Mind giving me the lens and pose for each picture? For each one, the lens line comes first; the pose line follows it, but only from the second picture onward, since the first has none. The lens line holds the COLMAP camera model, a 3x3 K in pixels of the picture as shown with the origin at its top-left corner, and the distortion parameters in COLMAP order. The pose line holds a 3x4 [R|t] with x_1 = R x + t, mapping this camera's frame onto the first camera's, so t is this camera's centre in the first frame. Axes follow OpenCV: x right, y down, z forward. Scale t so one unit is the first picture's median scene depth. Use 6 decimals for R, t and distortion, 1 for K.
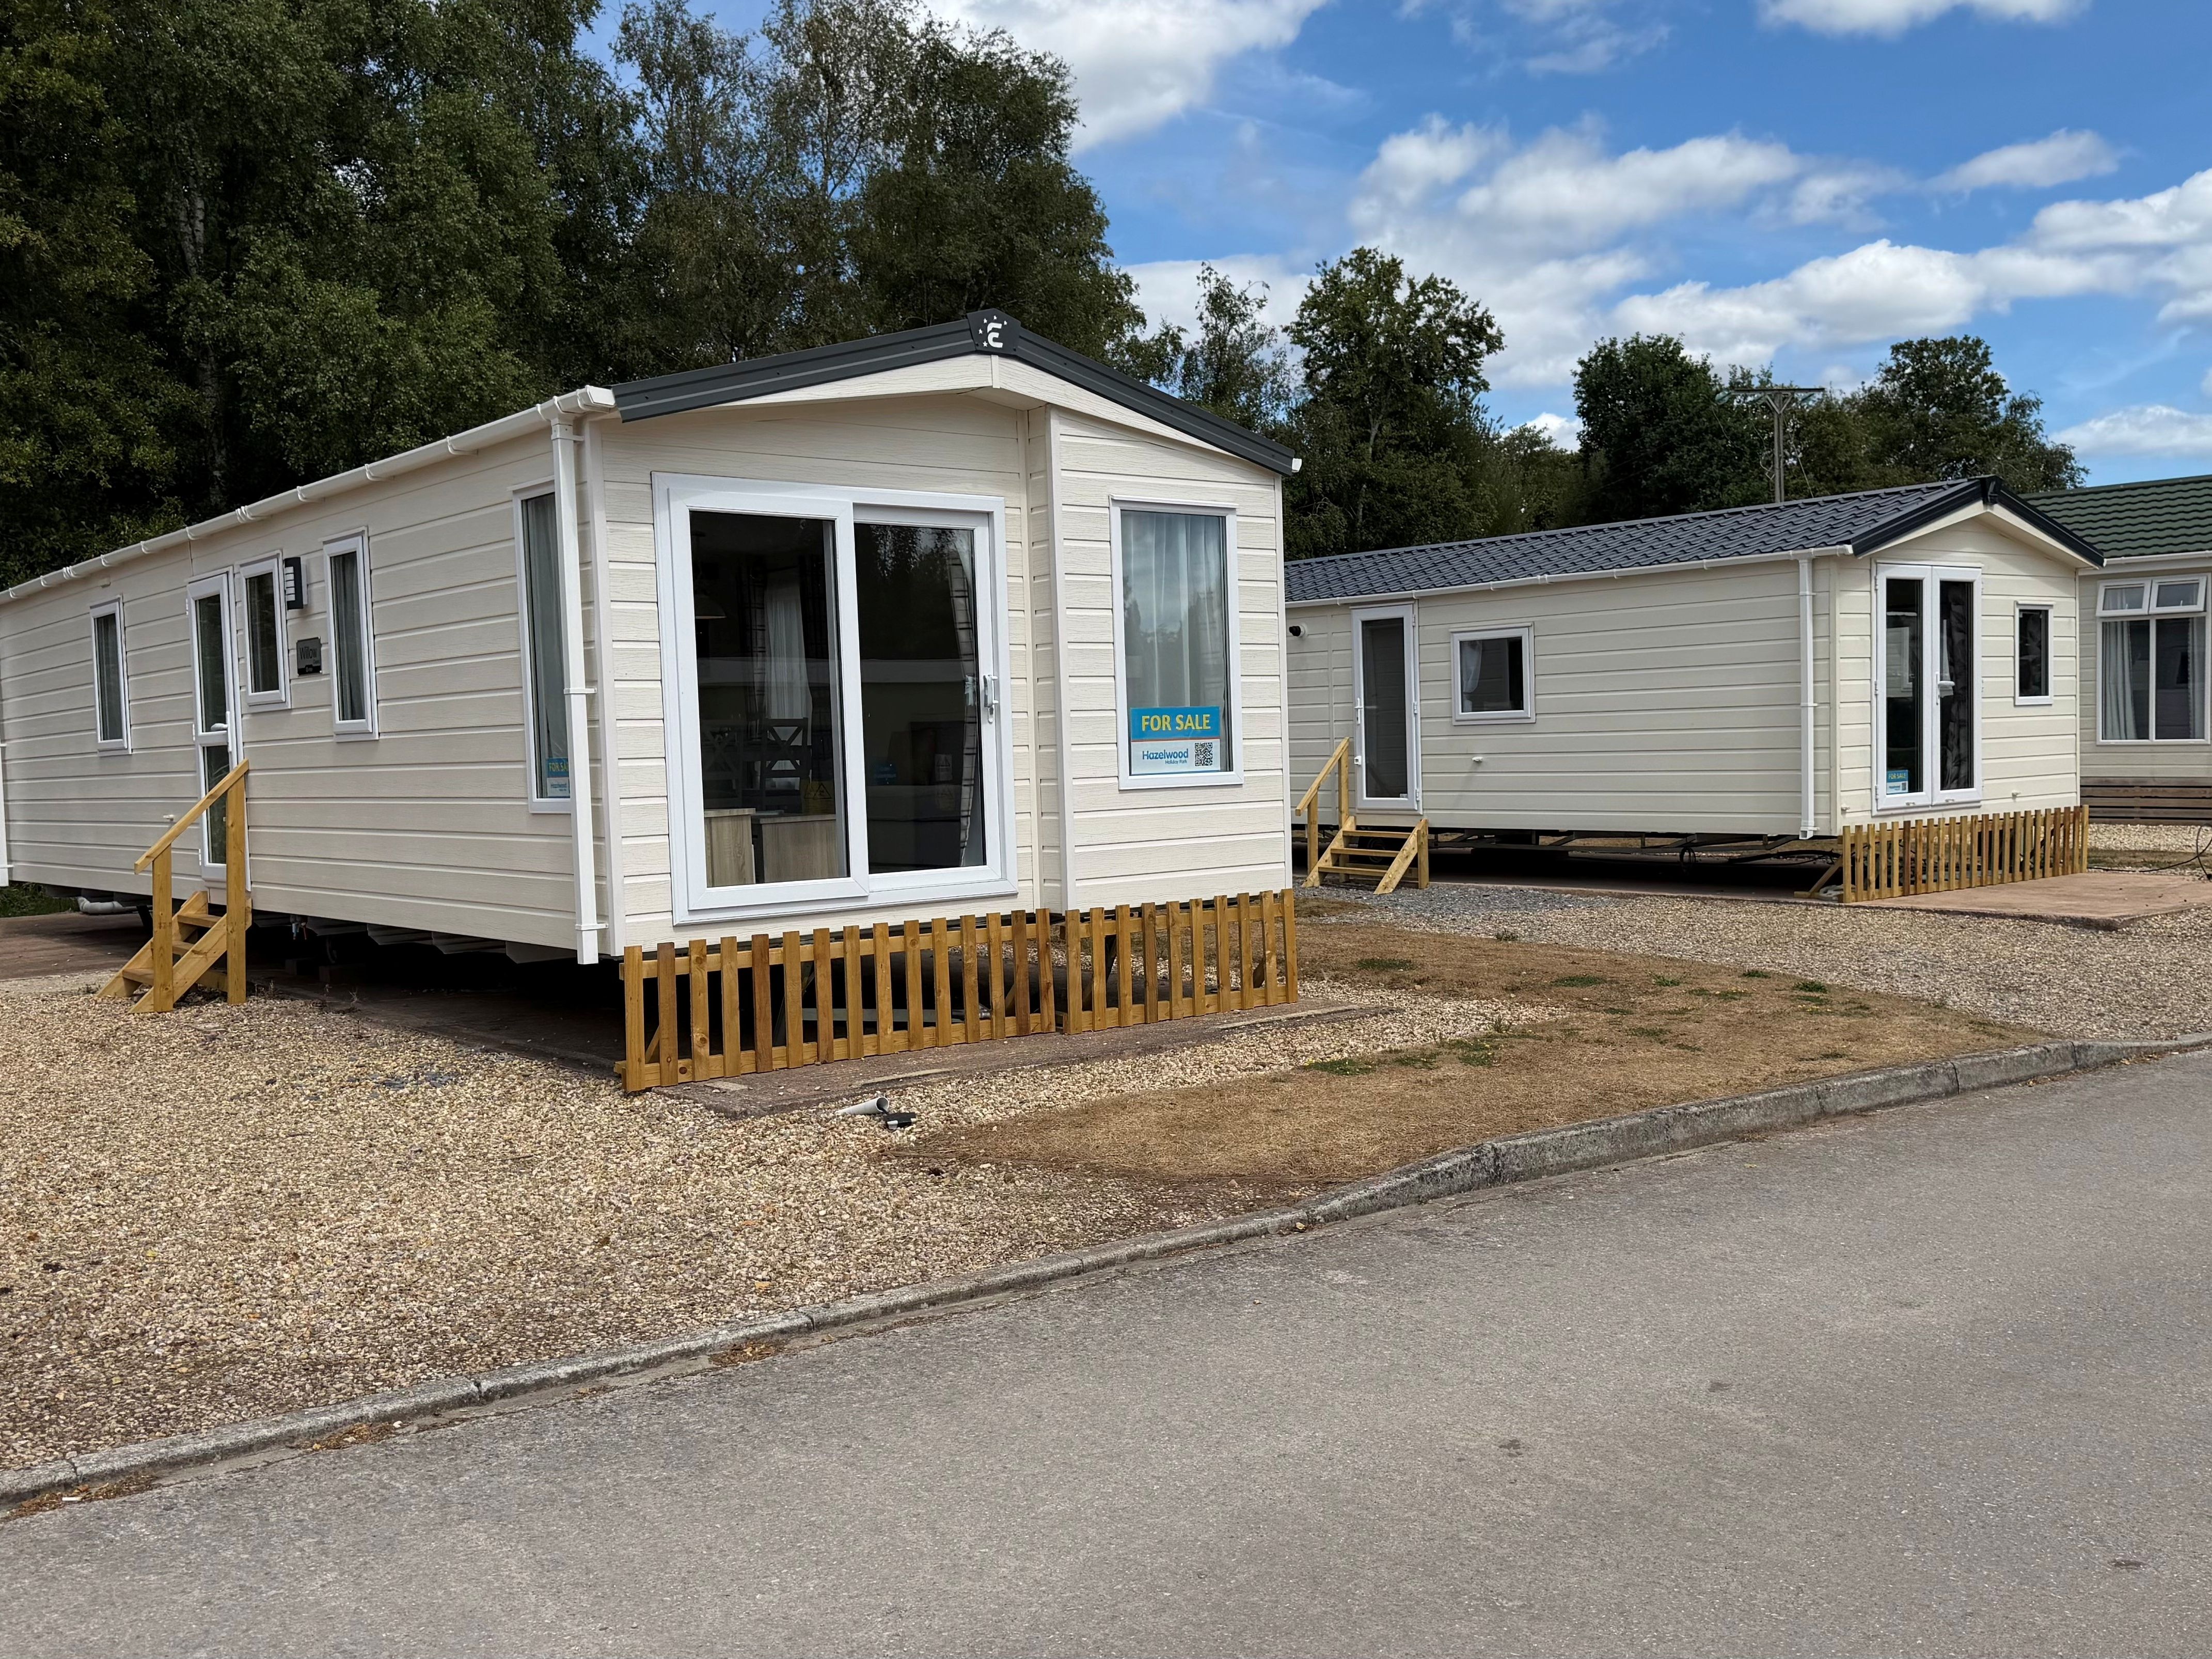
lens RADIAL K [[1987.4, 0, 1161.2], [0, 1987.4, 839.2], [0, 0, 1]] dist [0.142152, -0.224308]
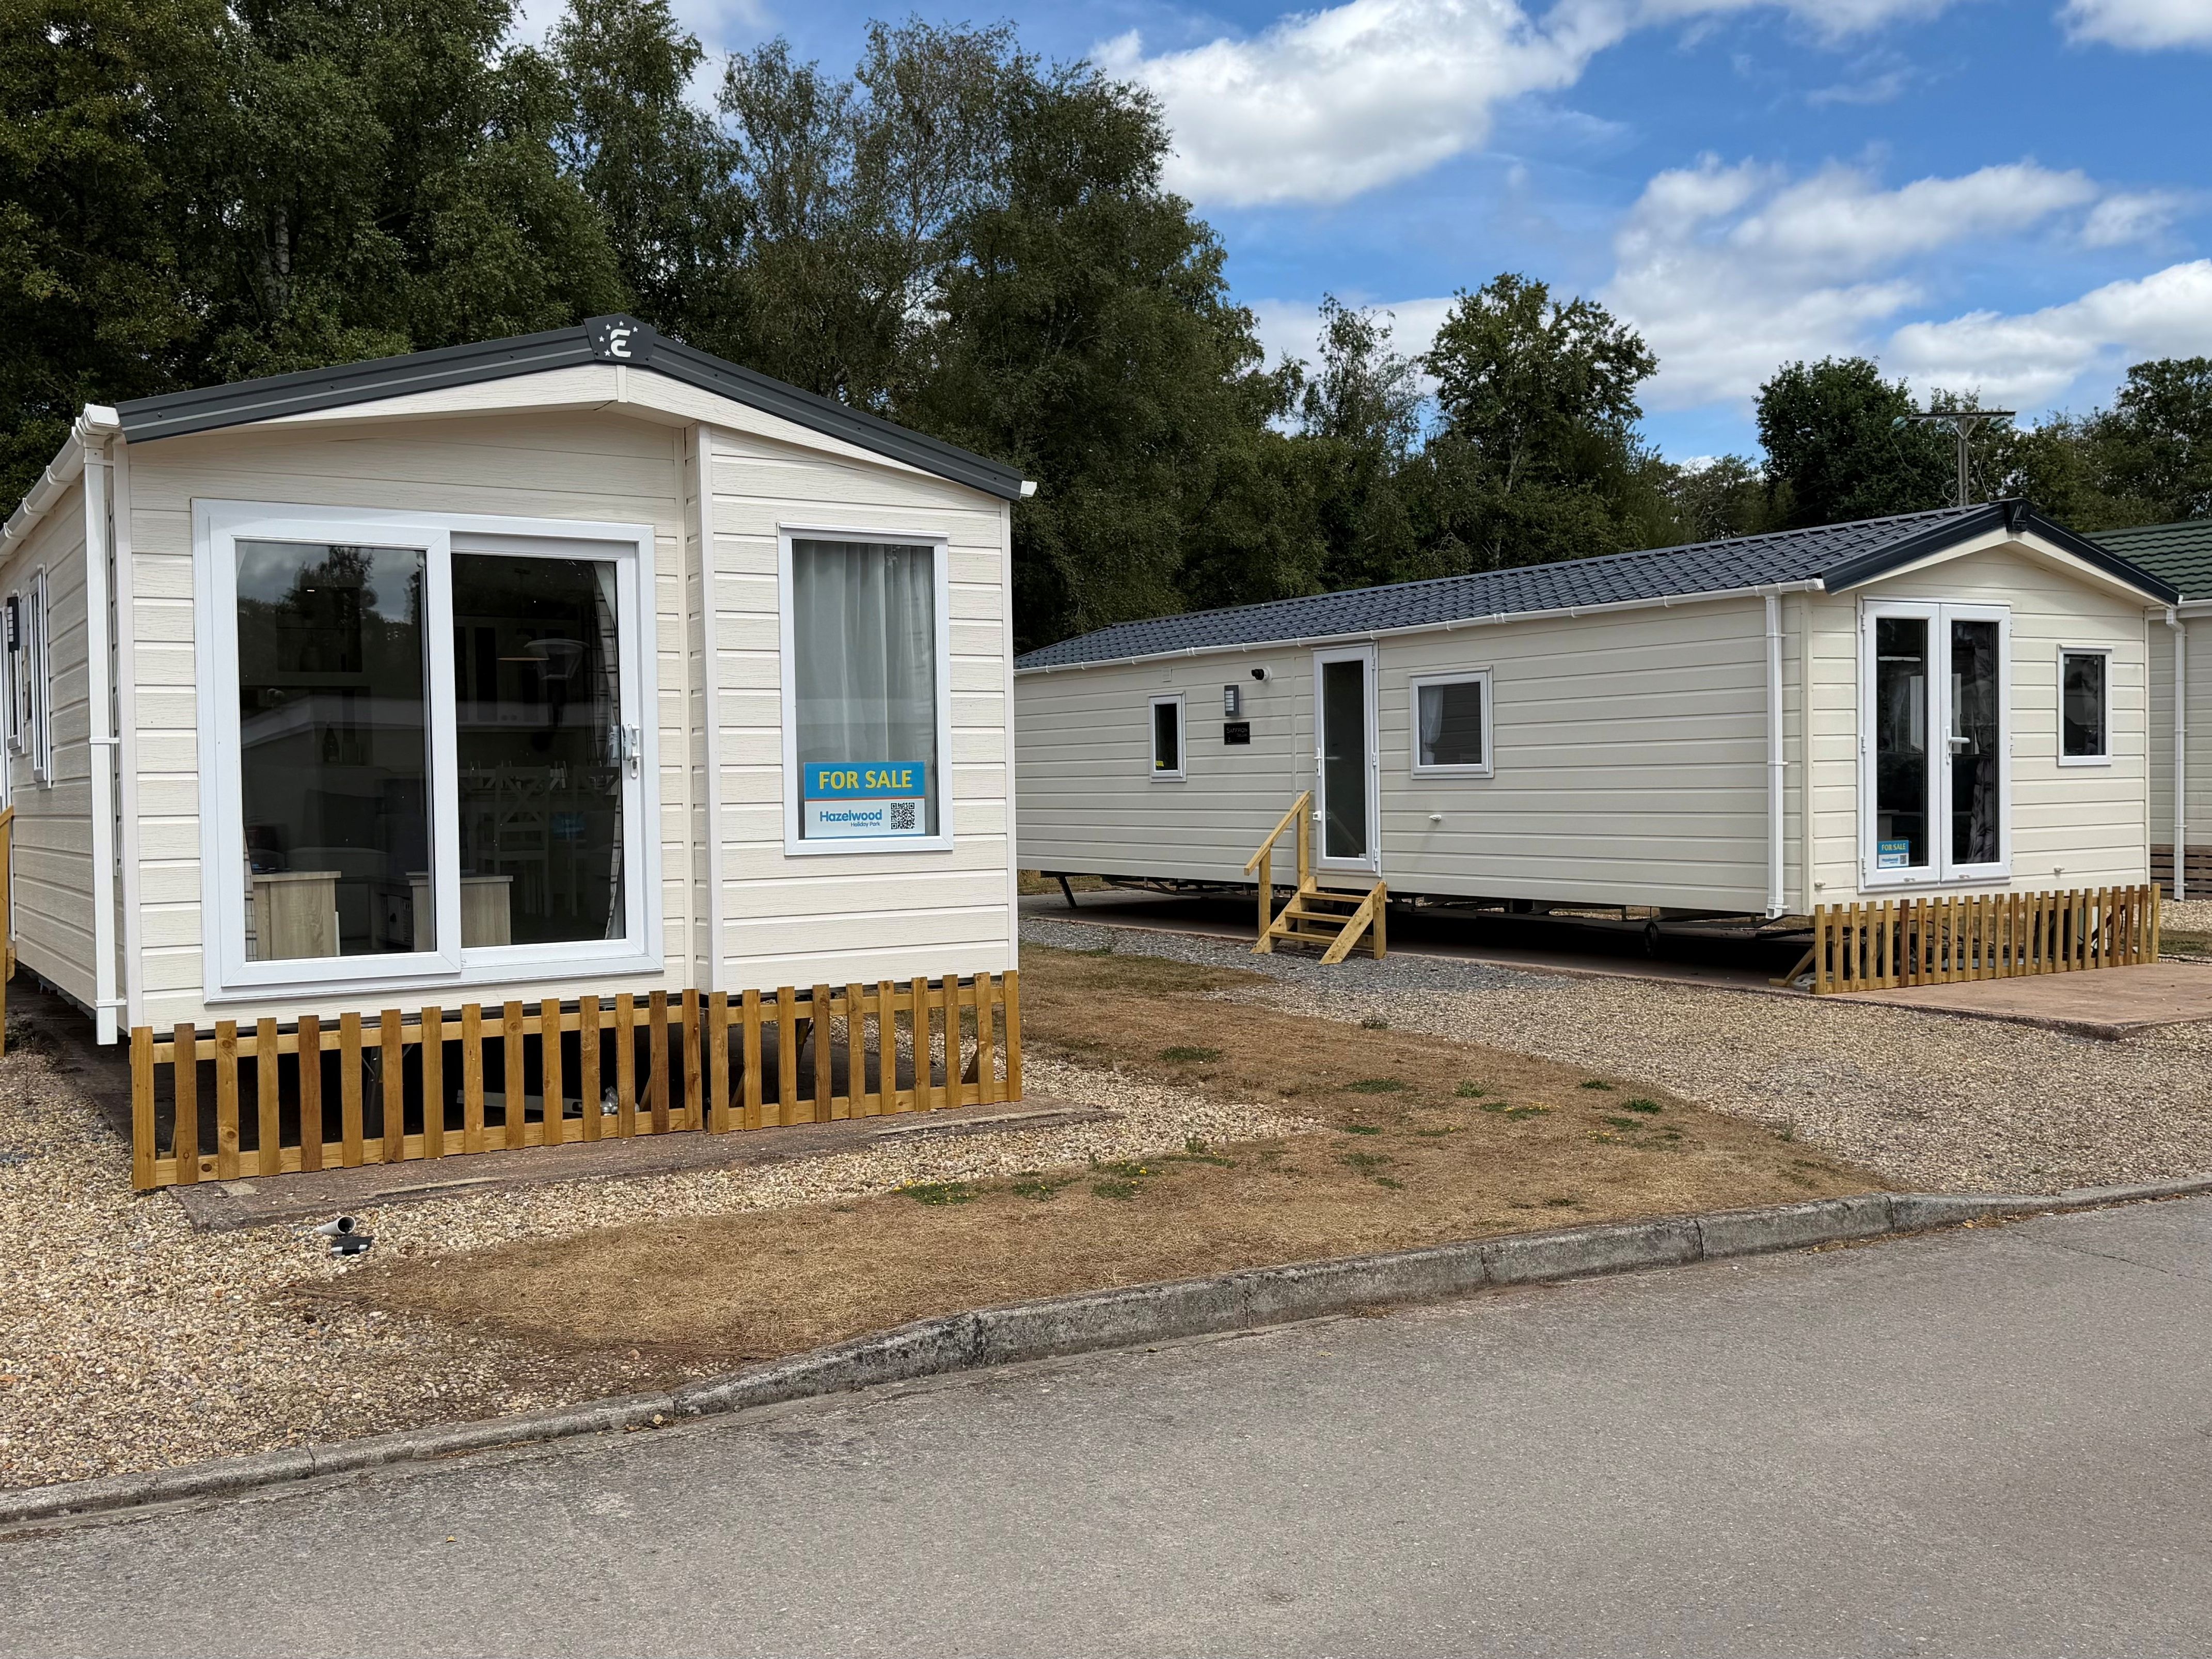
lens RADIAL K [[1977.8, 0, 1071.0], [0, 1977.8, 819.6], [0, 0, 1]] dist [0.175597, -0.338928]
pose [[0.986979, 0.015551, -0.160095, 0.161721], [-0.020234, 0.999412, -0.027664, -0.012542], [0.159571, 0.030543, 0.986714, 0.100911]]
